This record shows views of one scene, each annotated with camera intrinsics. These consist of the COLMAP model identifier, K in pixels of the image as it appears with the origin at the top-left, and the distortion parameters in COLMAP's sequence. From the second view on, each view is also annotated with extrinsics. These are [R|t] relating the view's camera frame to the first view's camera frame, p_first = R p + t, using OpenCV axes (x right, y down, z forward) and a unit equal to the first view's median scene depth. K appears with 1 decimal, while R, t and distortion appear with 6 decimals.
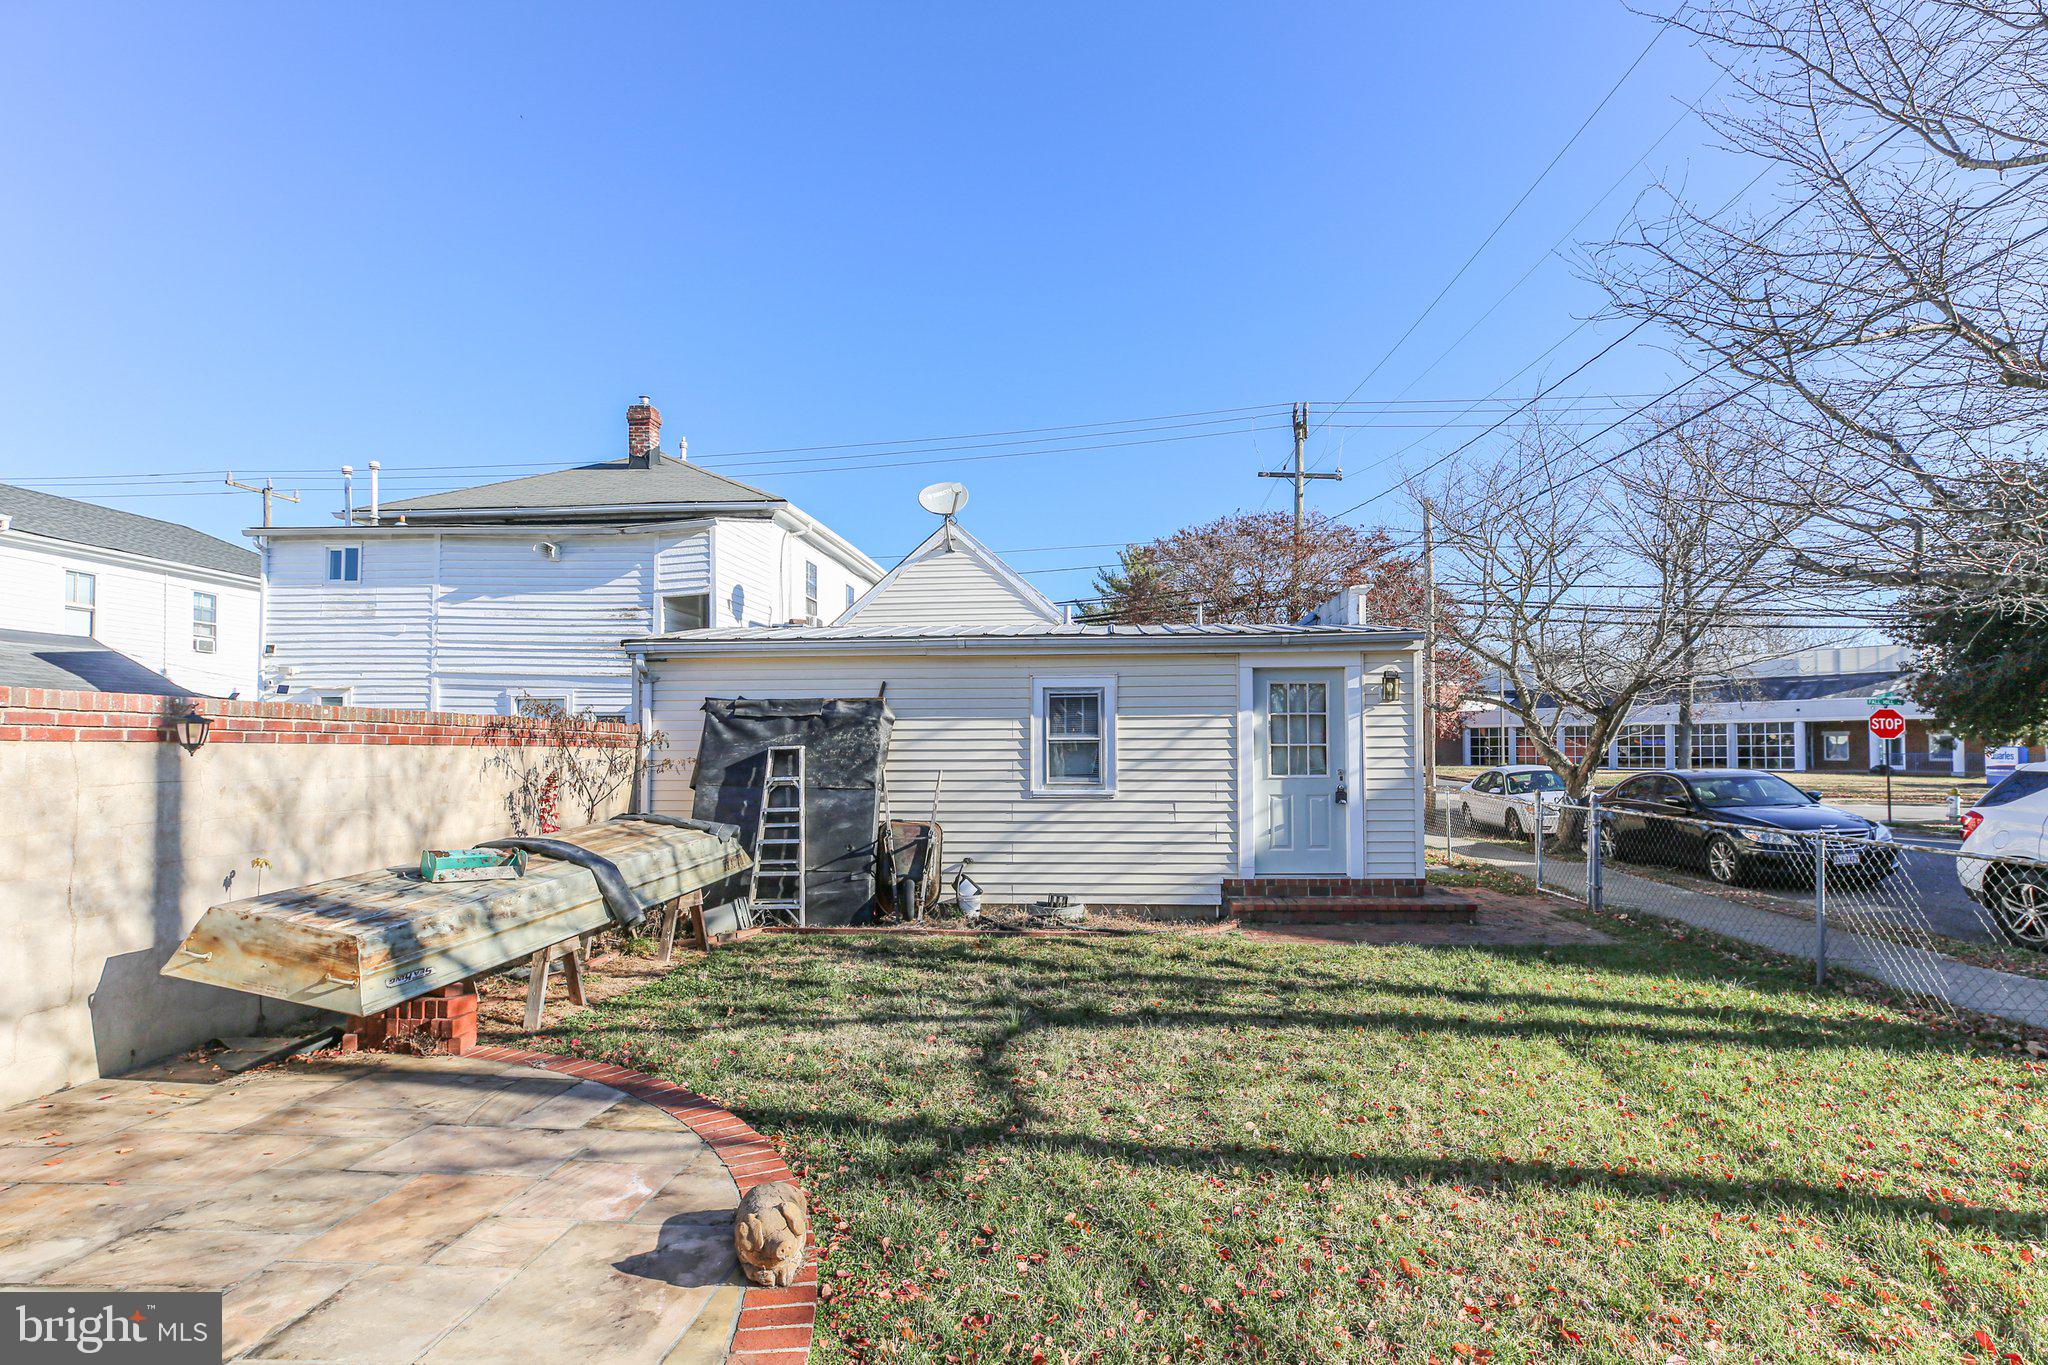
lens RADIAL K [[1002.7, 0, 1074.2], [0, 1002.7, 711.8], [0, 0, 1]] dist [-0.005011, 0.000761]
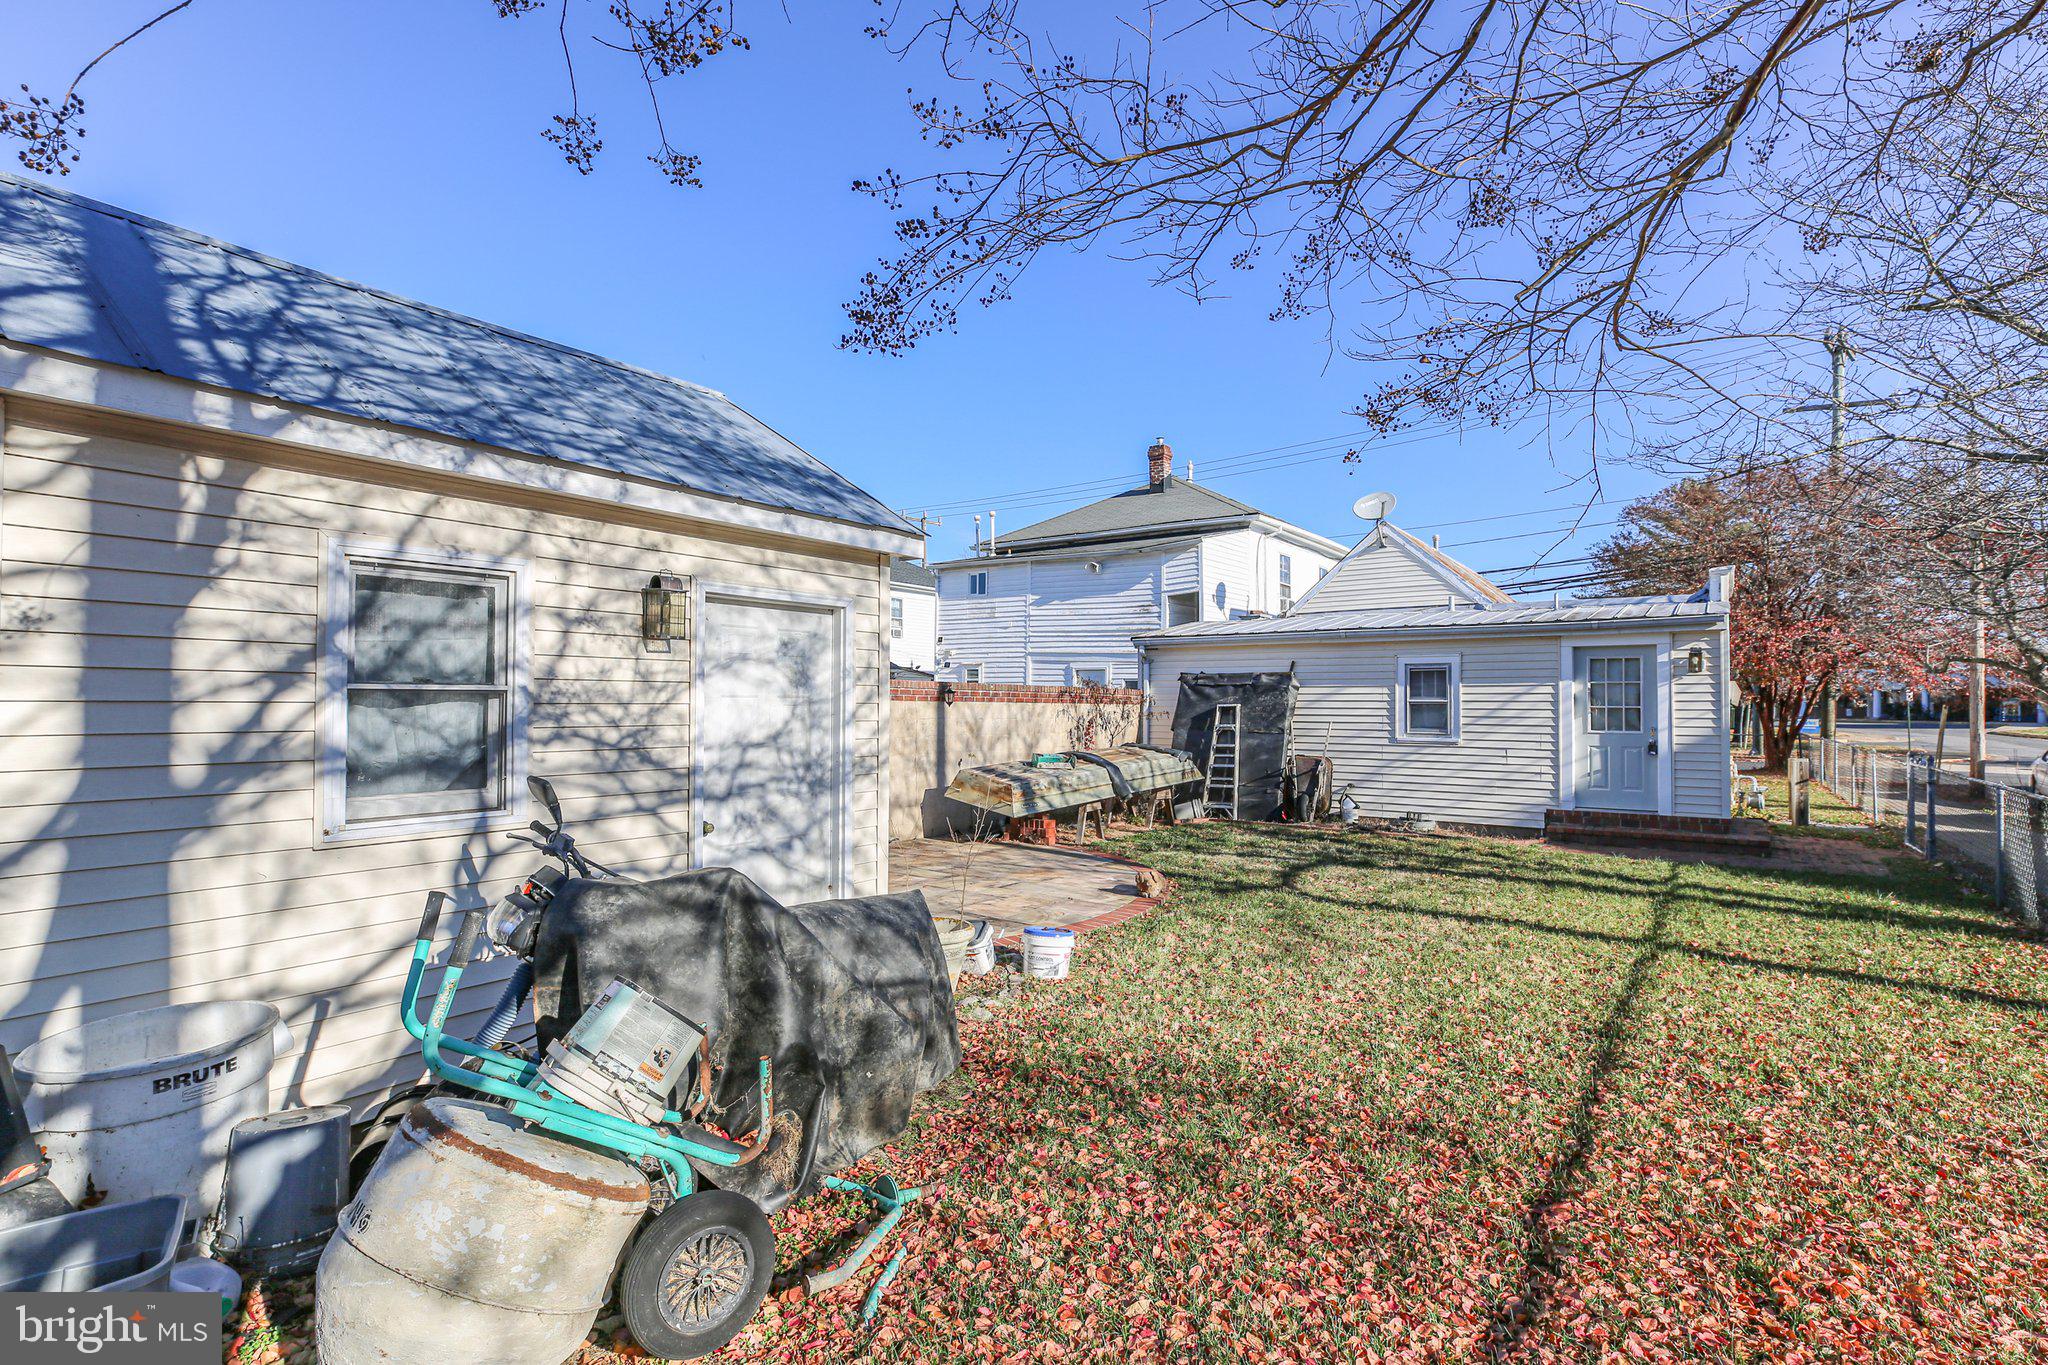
lens RADIAL K [[1002.7, 0, 1017.1], [0, 1002.7, 684.3], [0, 0, 1]] dist [-0.005011, 0.000761]
pose [[0.840156, -0.001618, -0.542342, 0.278761], [0.010531, 0.999856, 0.013331, -0.020552], [0.542242, -0.016912, 0.840052, -0.471031]]
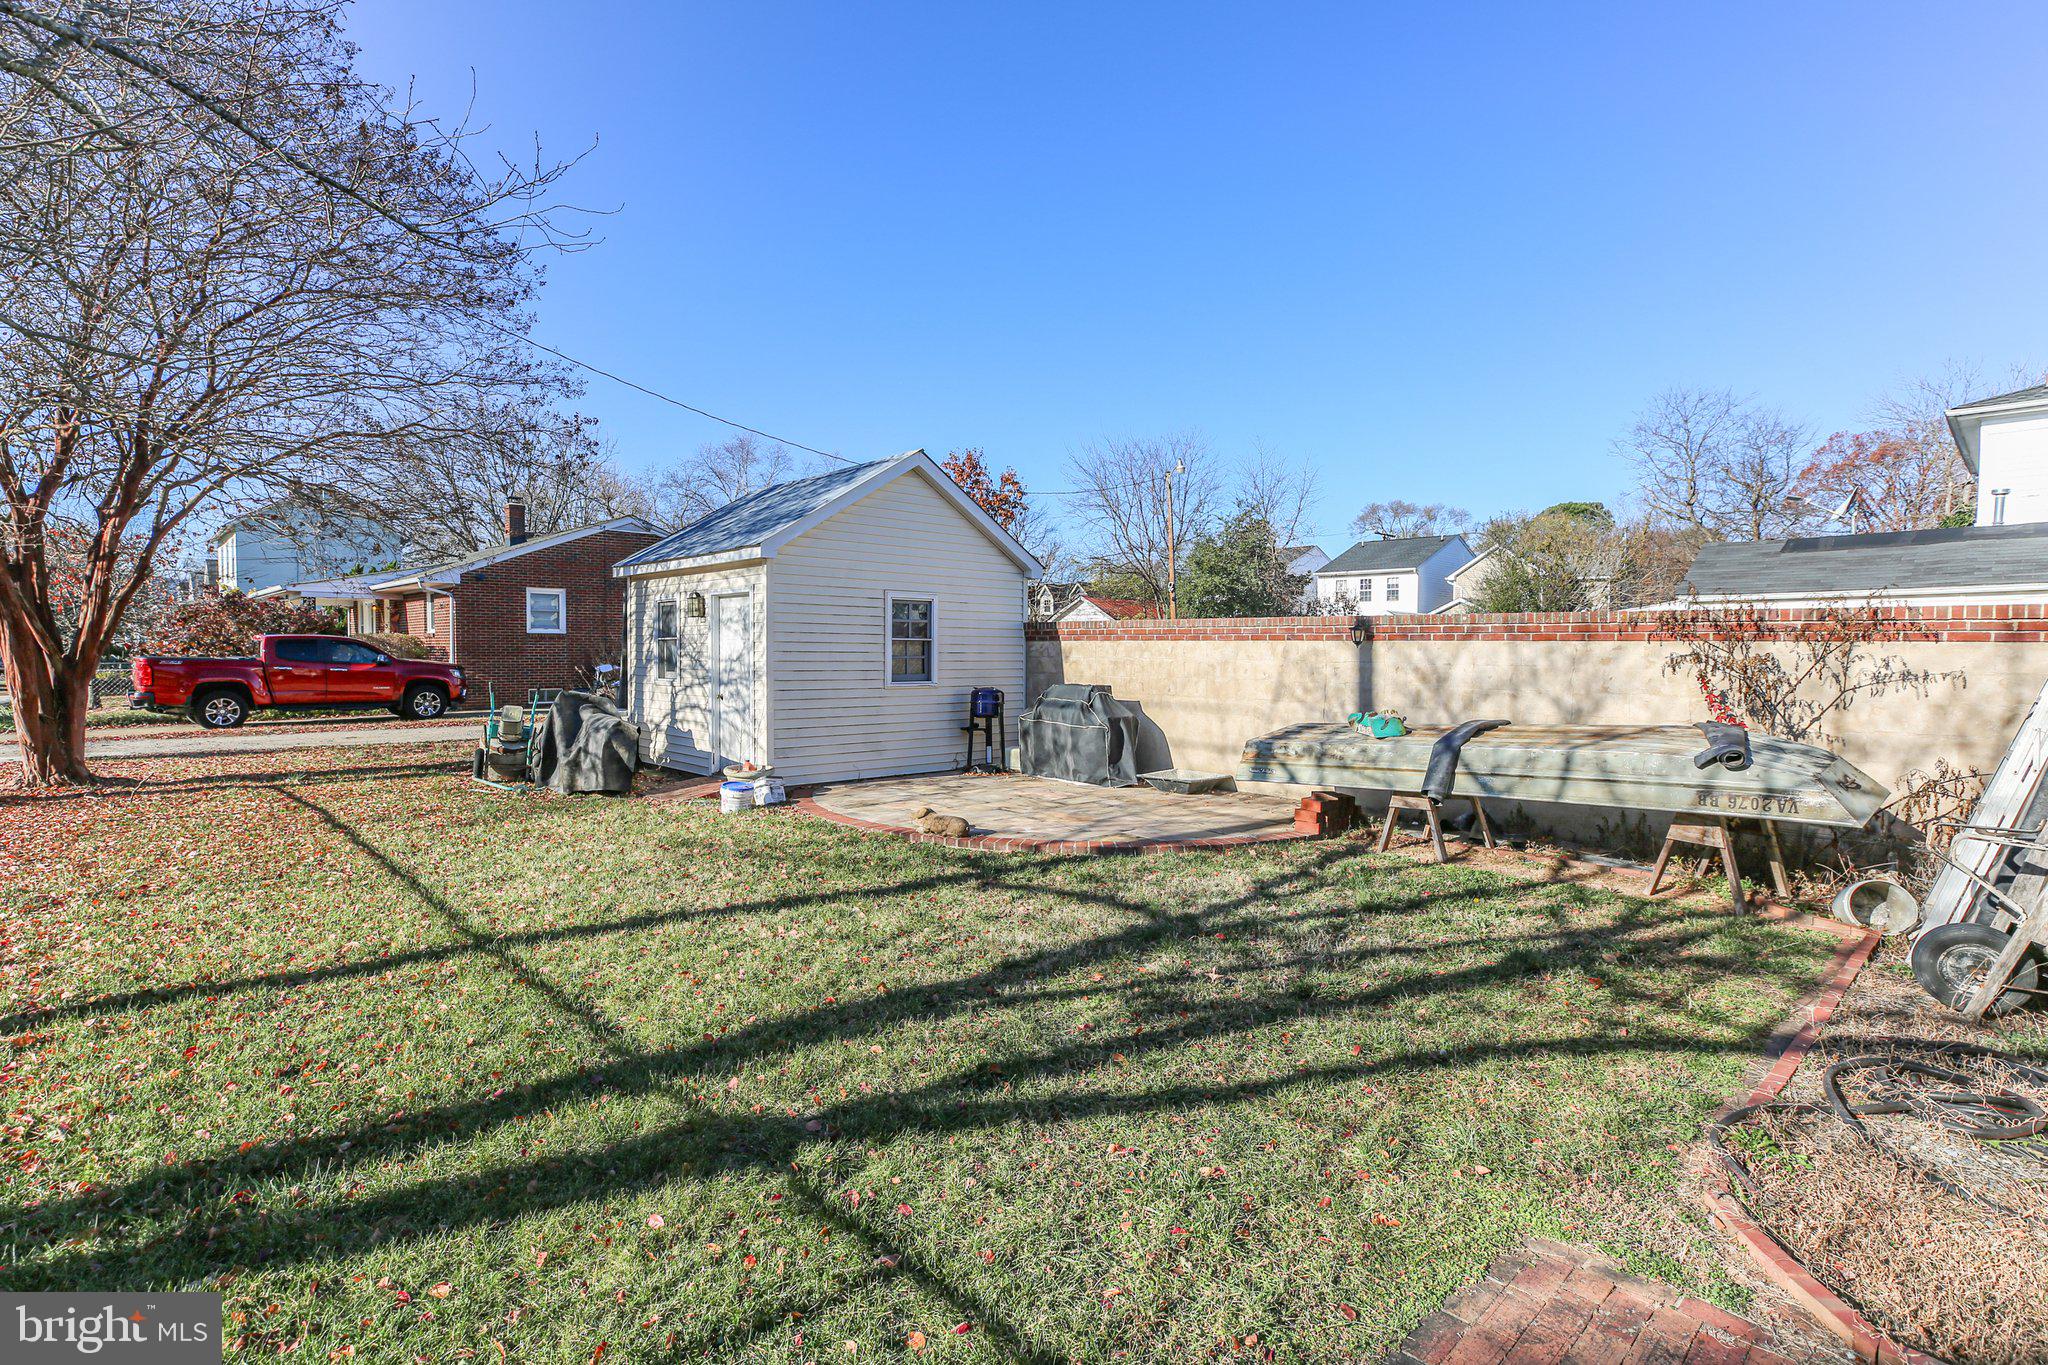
lens RADIAL K [[1002.7, 0, 1027.3], [0, 1002.7, 674.8], [0, 0, 1]] dist [-0.005011, 0.000761]
pose [[-0.702058, 0.016496, -0.711929, 0.462510], [0.022106, 0.999755, 0.001366, 0.041588], [0.711776, -0.014779, -0.702251, 0.991057]]
